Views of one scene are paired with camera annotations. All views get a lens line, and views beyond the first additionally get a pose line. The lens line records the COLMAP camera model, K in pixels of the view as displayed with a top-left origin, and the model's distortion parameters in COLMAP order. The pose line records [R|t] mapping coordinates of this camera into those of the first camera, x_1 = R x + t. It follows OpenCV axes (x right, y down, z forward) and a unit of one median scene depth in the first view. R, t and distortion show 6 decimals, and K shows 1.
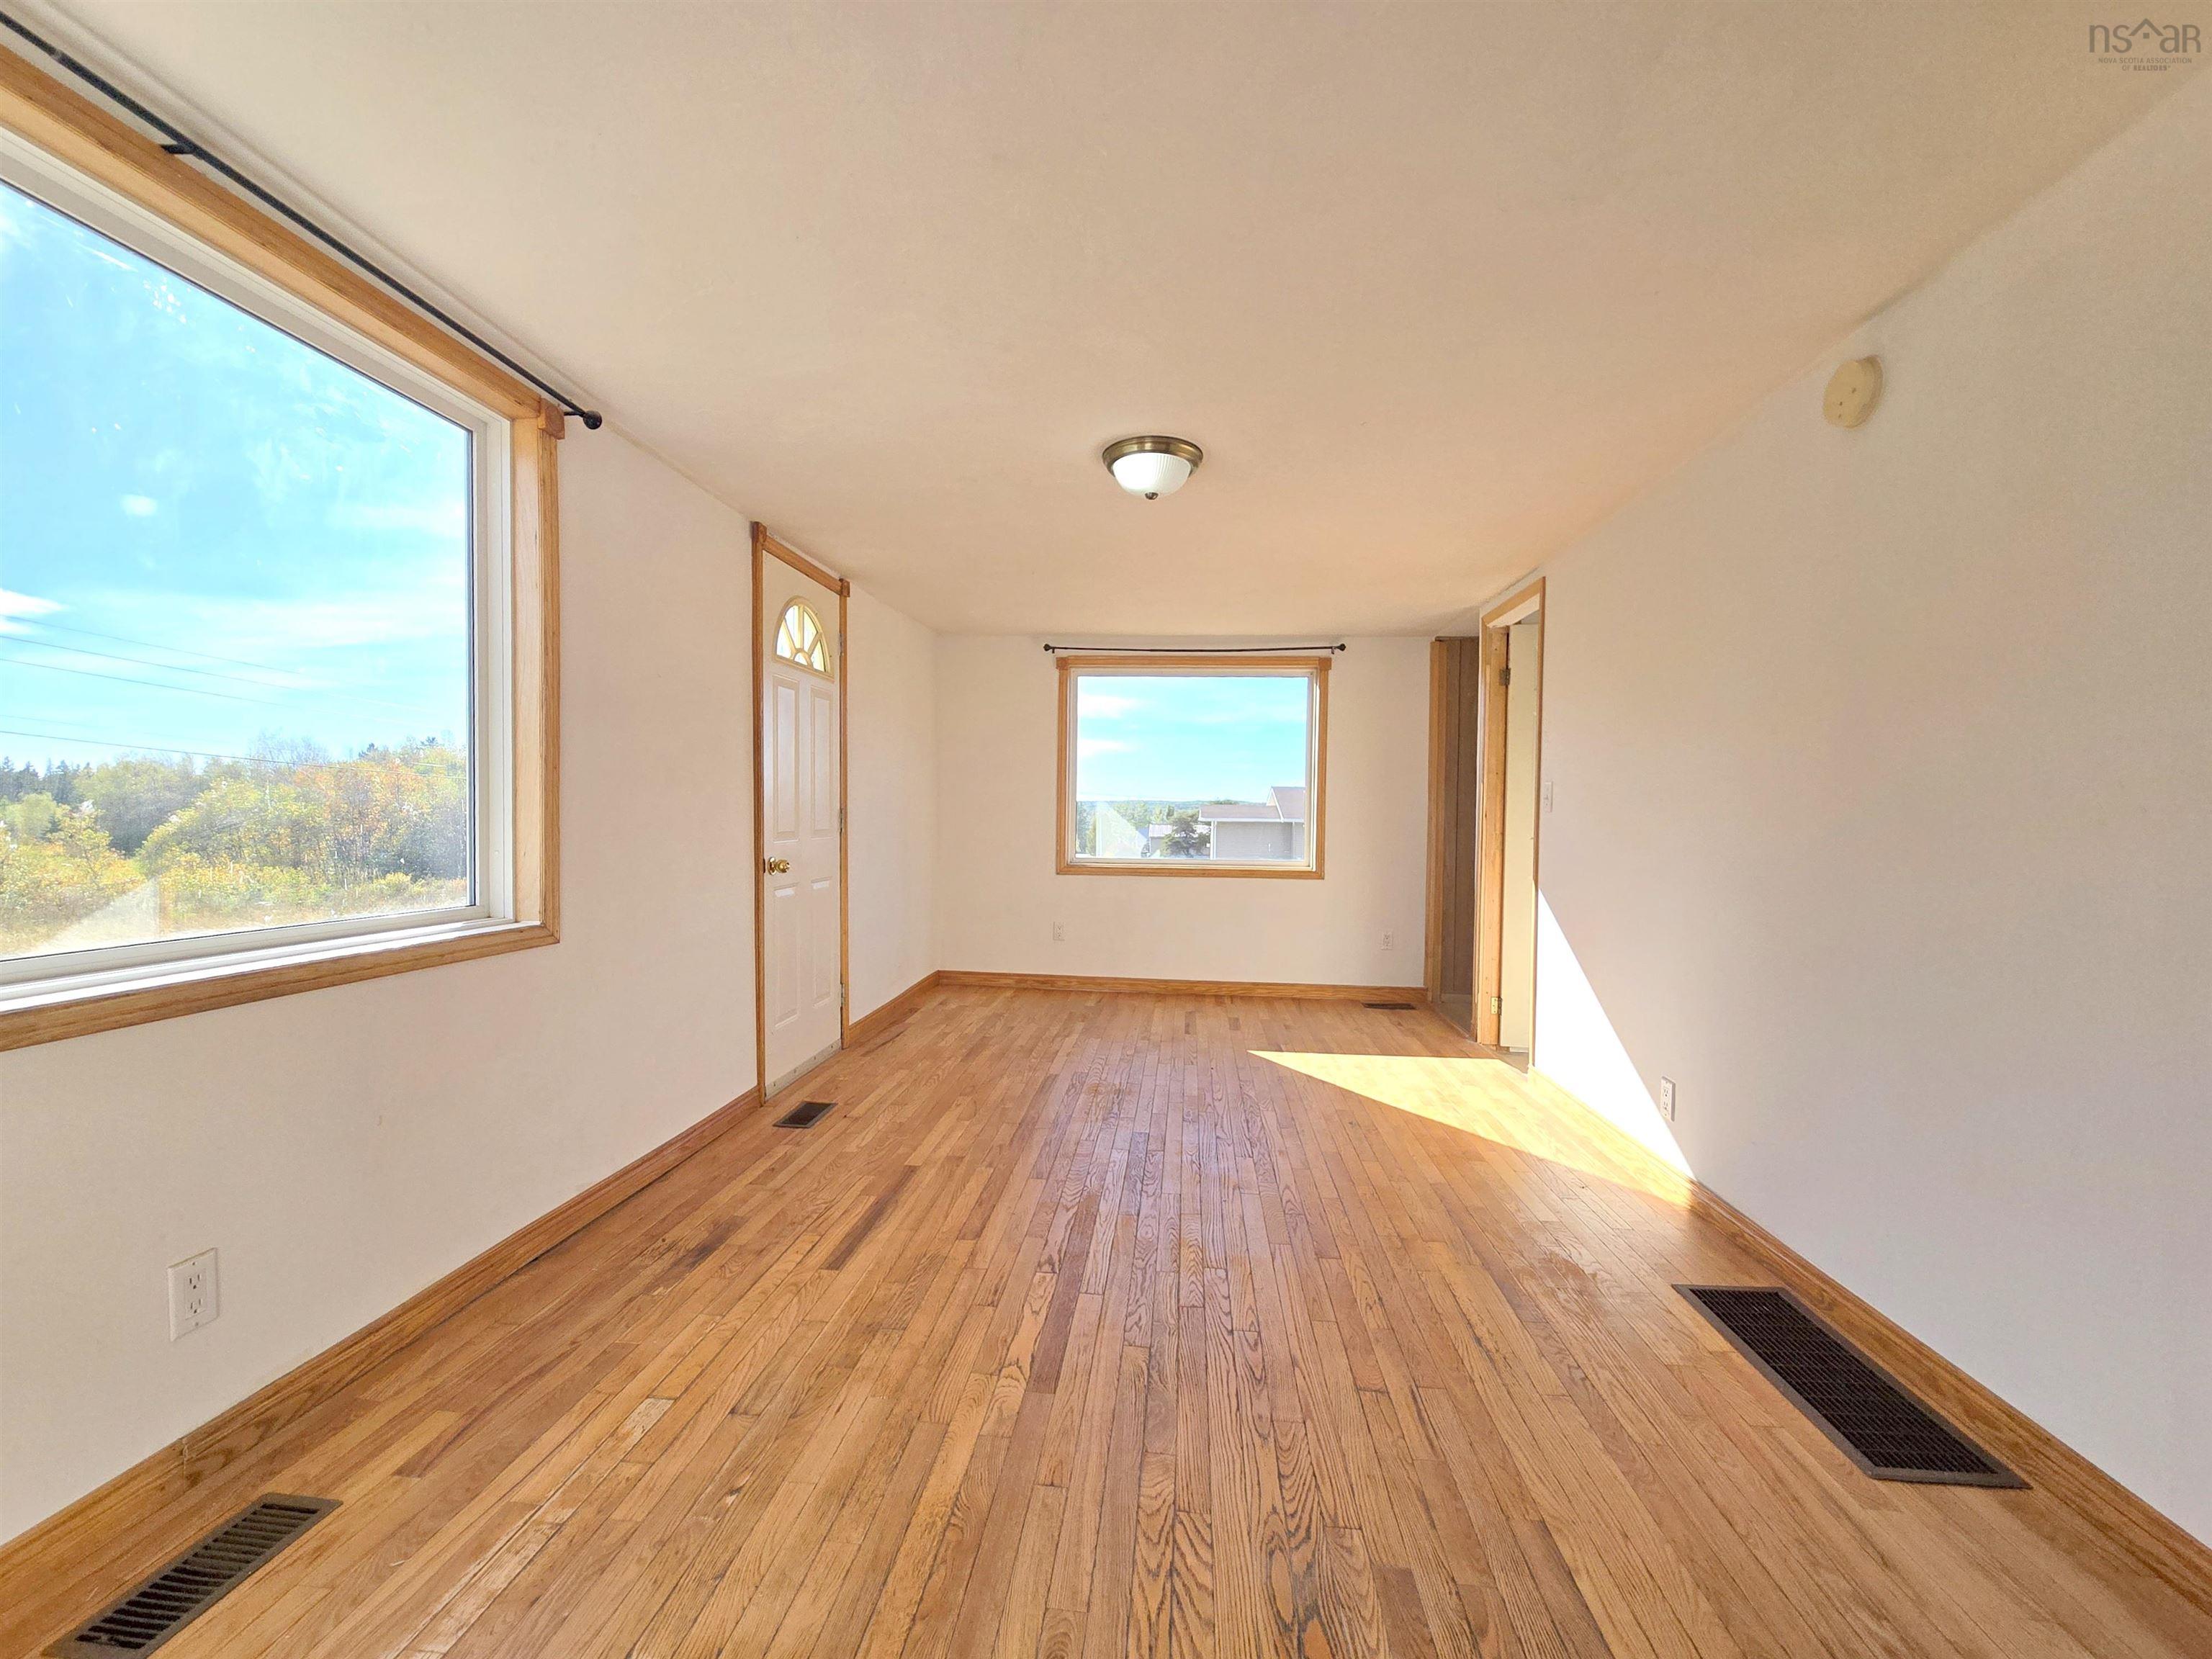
lens RADIAL K [[923.6, 0, 1087.6], [0, 923.6, 831.4], [0, 0, 1]] dist [-0.000807, 0.000066]
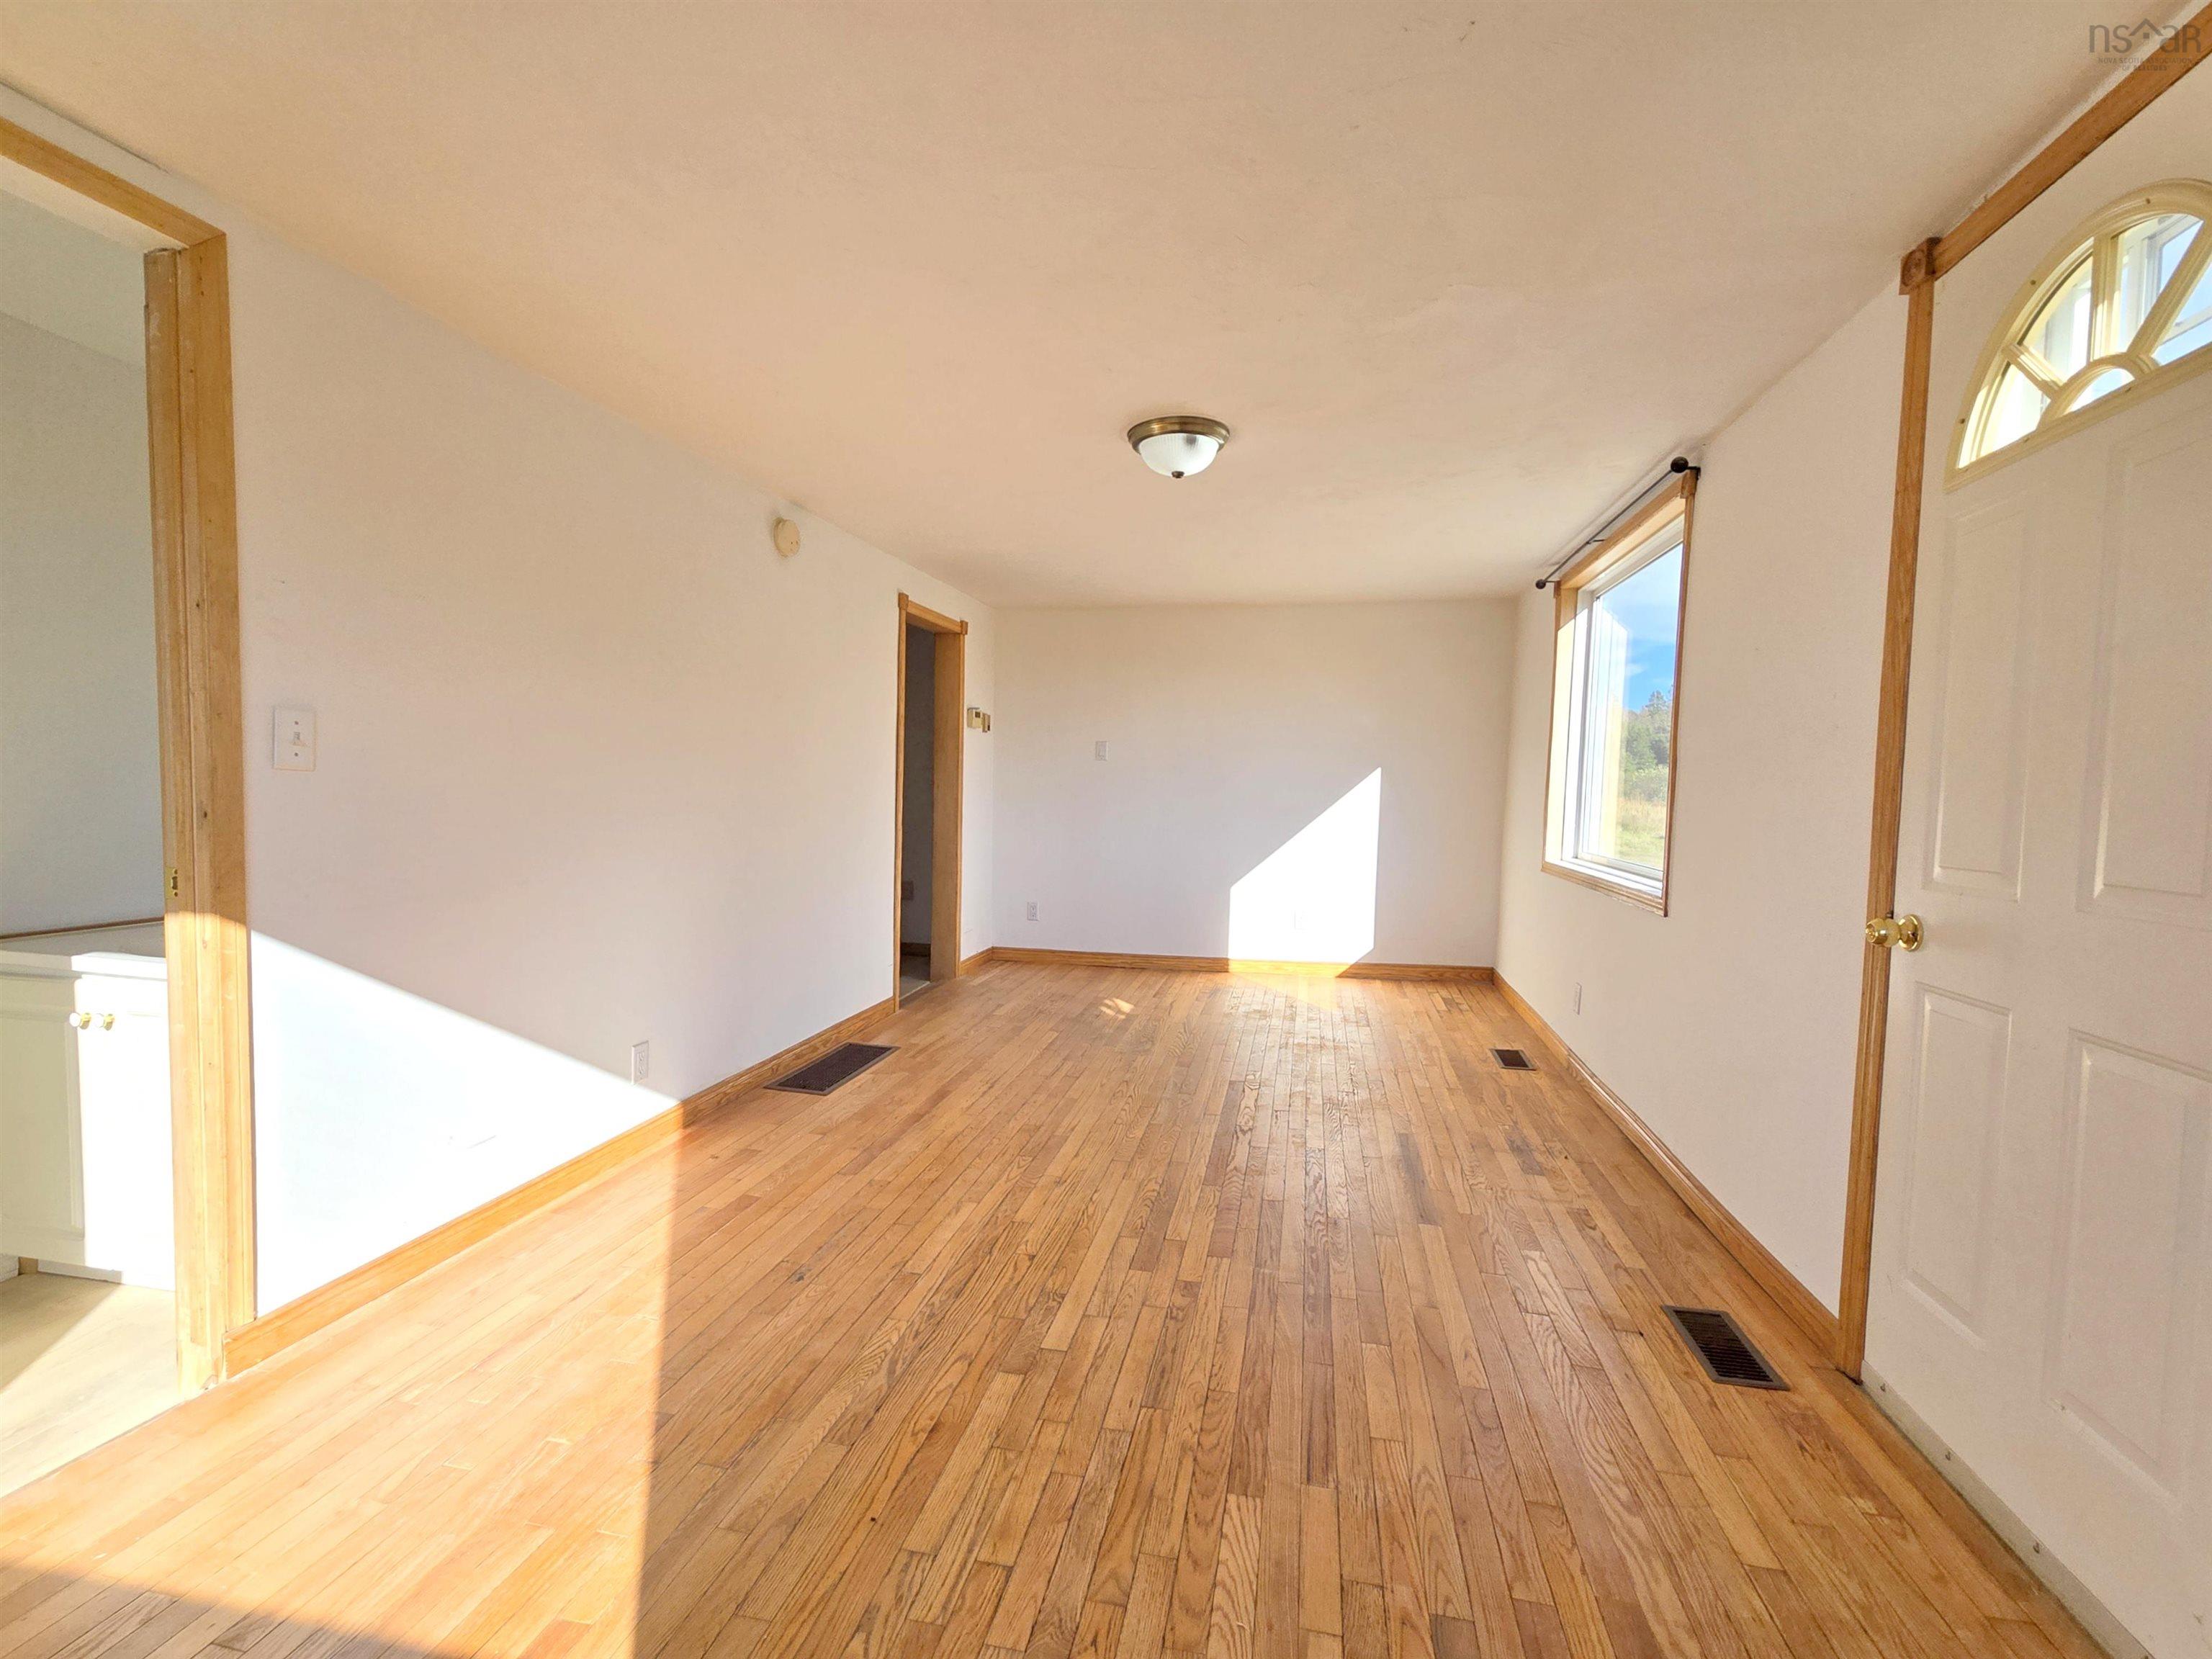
lens RADIAL K [[923.6, 0, 1087.6], [0, 923.6, 831.4], [0, 0, 1]] dist [-0.000807, 0.000066]
pose [[-0.991751, -0.037297, 0.122630, 0.034985], [-0.028899, 0.997159, 0.069560, -0.053113], [-0.124876, 0.065443, -0.990012, 2.230173]]
